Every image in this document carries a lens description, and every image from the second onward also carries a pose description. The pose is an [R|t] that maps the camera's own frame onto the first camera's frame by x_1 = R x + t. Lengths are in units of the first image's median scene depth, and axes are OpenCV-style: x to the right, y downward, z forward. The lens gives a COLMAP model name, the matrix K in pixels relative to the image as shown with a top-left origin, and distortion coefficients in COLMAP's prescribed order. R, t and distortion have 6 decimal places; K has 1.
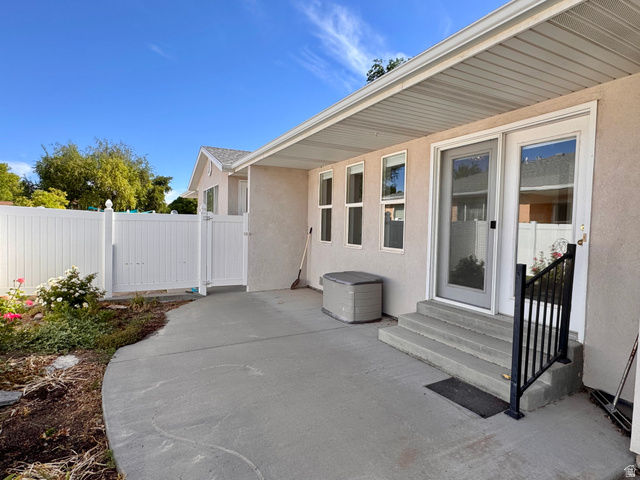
lens RADIAL K [[356.5, 0, 319.3], [0, 356.5, 240.7], [0, 0, 1]] dist [-0.004590, 0.002040]
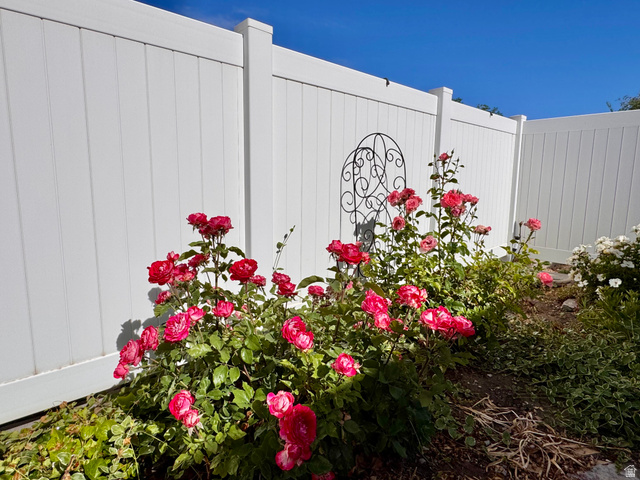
lens RADIAL K [[356.5, 0, 319.2], [0, 356.5, 239.2], [0, 0, 1]] dist [-0.004590, 0.002040]
pose [[0.247097, 0.111381, -0.962568, -0.378764], [-0.038811, 0.993712, 0.105022, 0.073811], [0.968213, 0.011408, 0.249867, 0.500374]]
